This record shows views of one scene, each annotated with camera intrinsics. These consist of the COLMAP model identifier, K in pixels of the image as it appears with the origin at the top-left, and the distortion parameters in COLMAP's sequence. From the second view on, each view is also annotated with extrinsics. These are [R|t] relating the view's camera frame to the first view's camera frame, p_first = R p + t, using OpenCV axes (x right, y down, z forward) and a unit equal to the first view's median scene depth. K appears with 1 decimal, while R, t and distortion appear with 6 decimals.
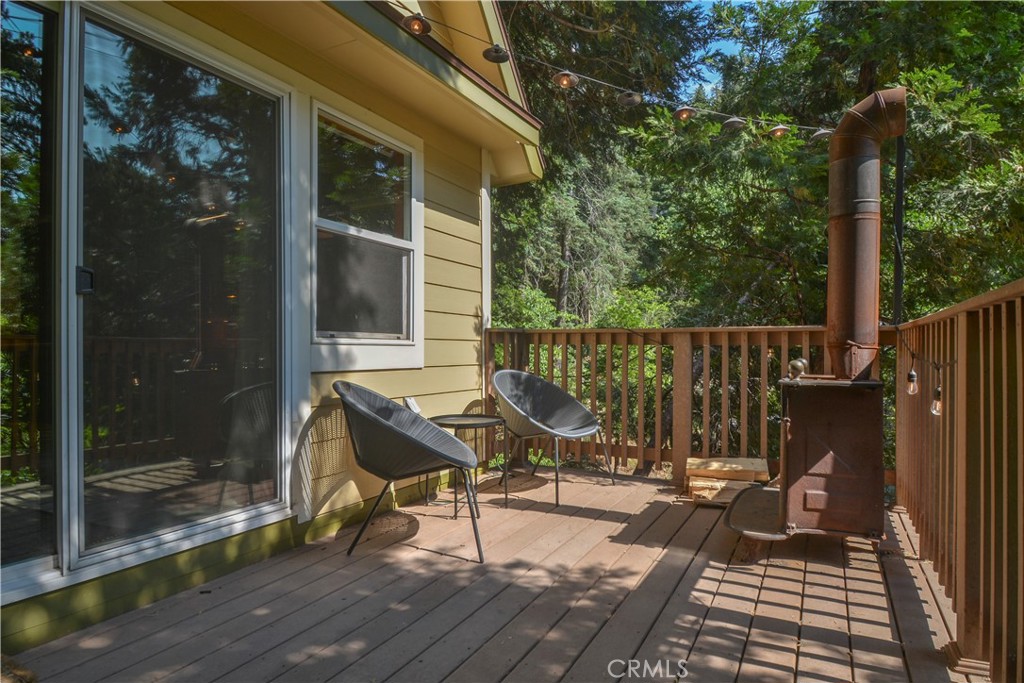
lens RADIAL K [[582.6, 0, 512.2], [0, 582.6, 346.9], [0, 0, 1]] dist [0.003185, -0.009920]
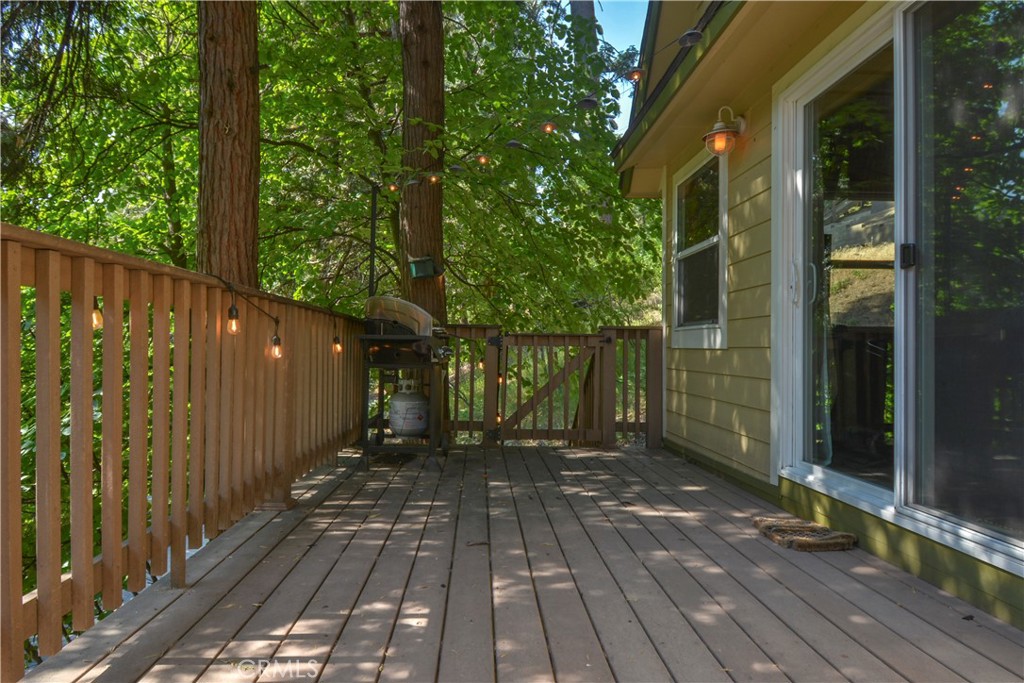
lens RADIAL K [[582.6, 0, 511.9], [0, 582.6, 346.1], [0, 0, 1]] dist [0.003185, -0.009920]
pose [[-0.853044, -0.012659, -0.521685, 0.449834], [-0.005919, 0.999876, -0.014584, 0.075462], [0.521805, -0.009353, -0.853014, 1.478697]]
